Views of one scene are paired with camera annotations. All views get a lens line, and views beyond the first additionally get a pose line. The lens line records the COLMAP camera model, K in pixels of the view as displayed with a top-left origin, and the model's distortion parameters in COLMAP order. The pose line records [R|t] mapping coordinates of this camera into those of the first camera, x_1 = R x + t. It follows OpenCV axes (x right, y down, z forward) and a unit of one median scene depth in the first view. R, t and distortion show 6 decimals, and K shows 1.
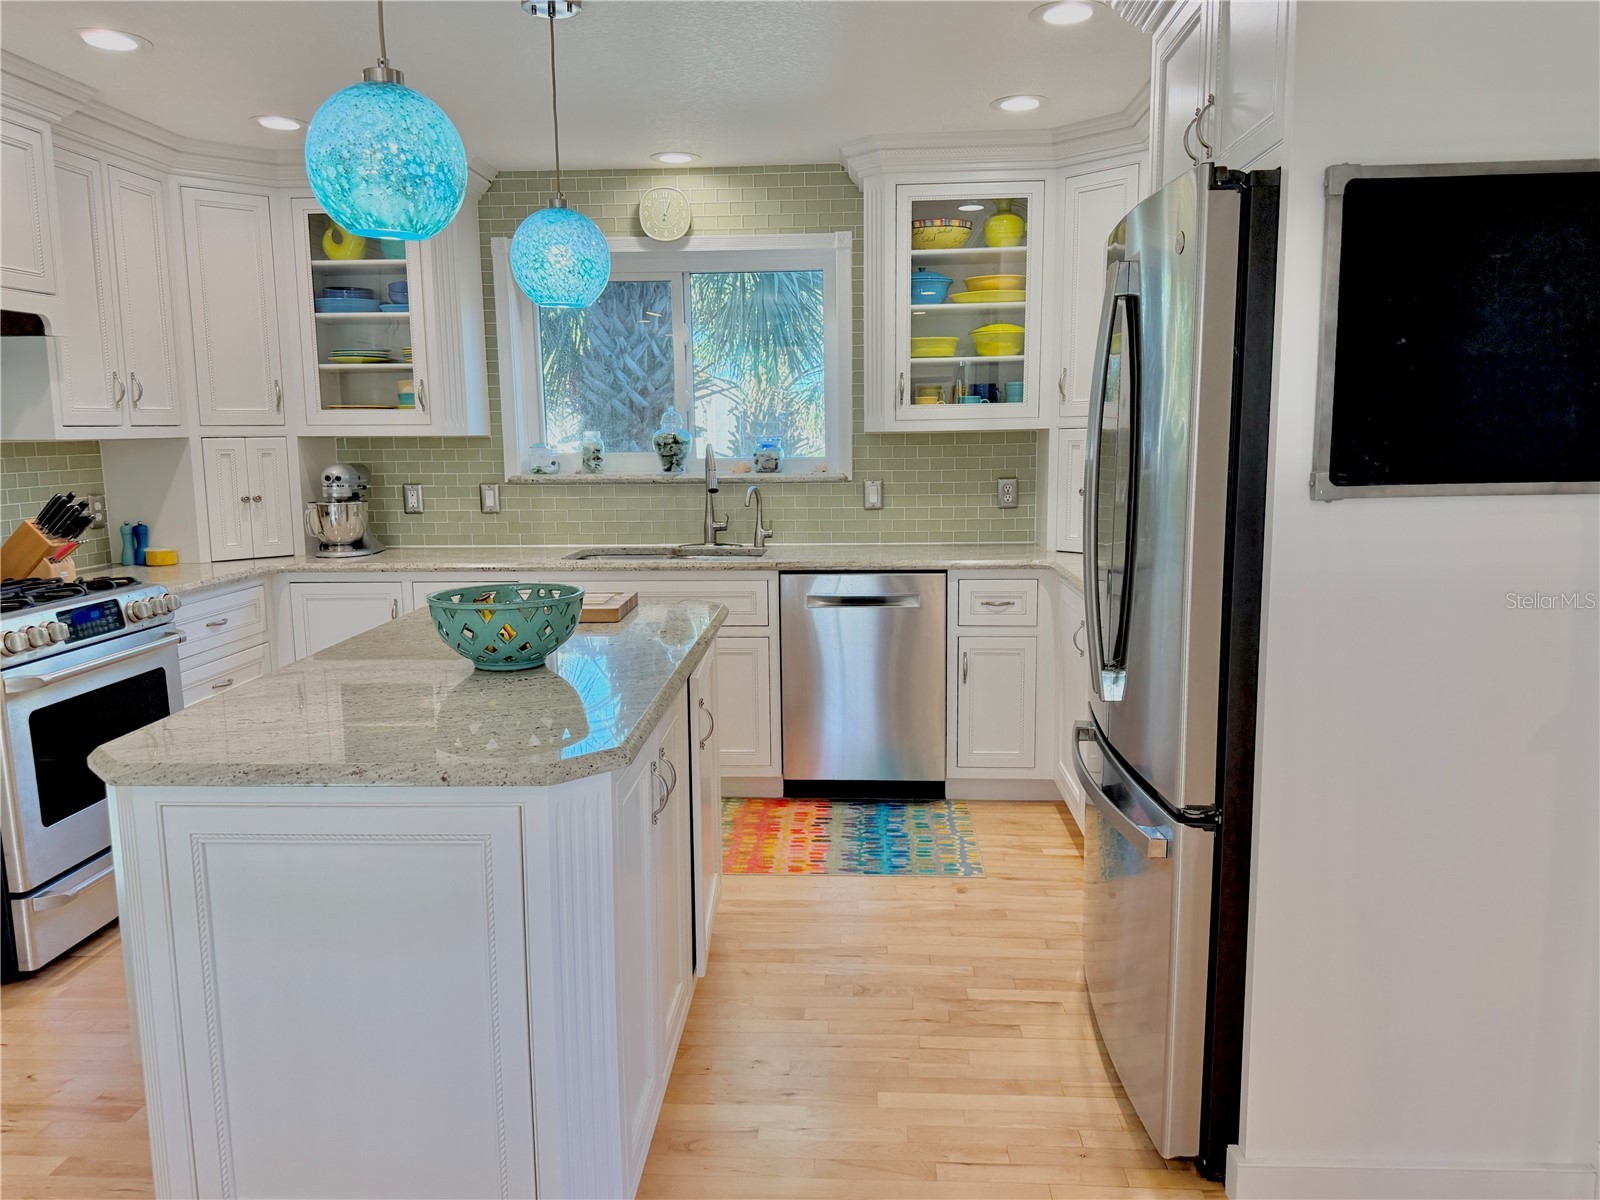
lens RADIAL K [[1177.6, 0, 800.0], [0, 1177.6, 600.0], [0, 0, 1]] dist [0.008795, 0.000834]
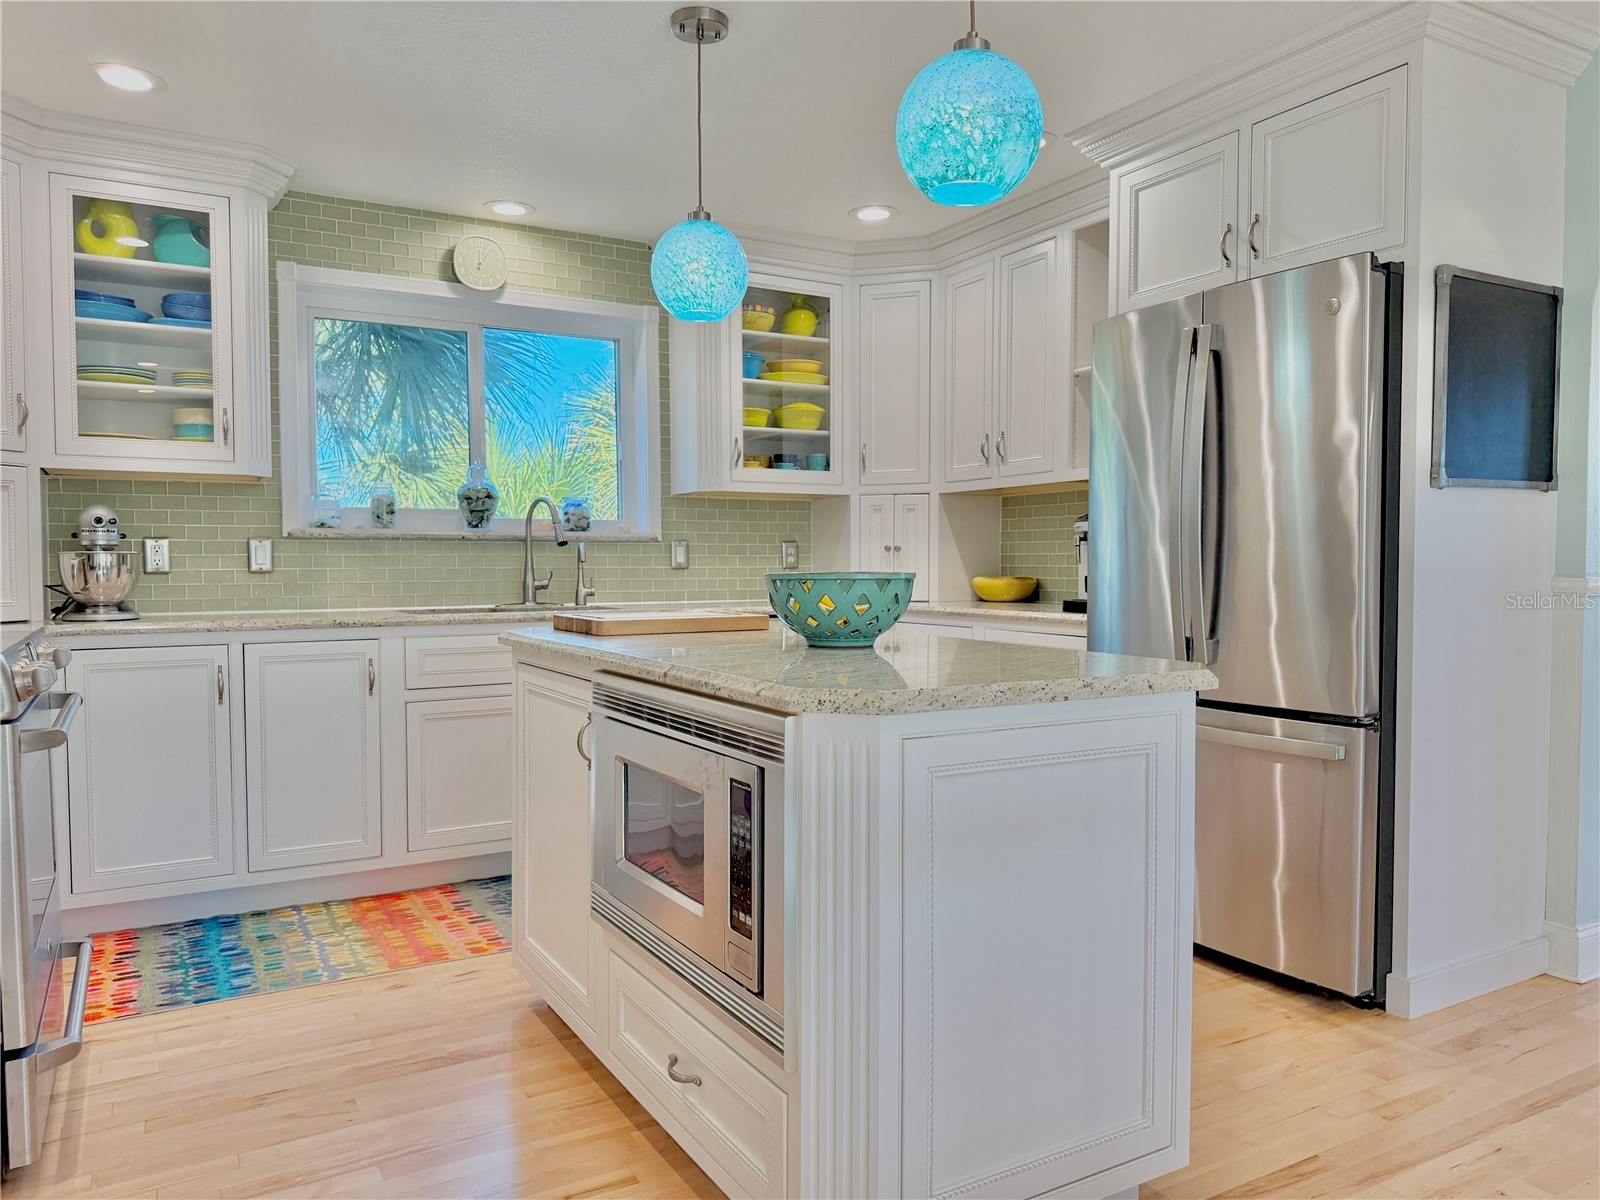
lens RADIAL K [[1135.5, 0, 800.0], [0, 1135.5, 600.0], [0, 0, 1]] dist [0.007537, -0.000146]
pose [[0.837625, -0.009078, 0.546170, -0.433686], [0.072504, 0.992863, -0.094692, 0.057273], [-0.541412, 0.118916, 0.832305, 0.117431]]
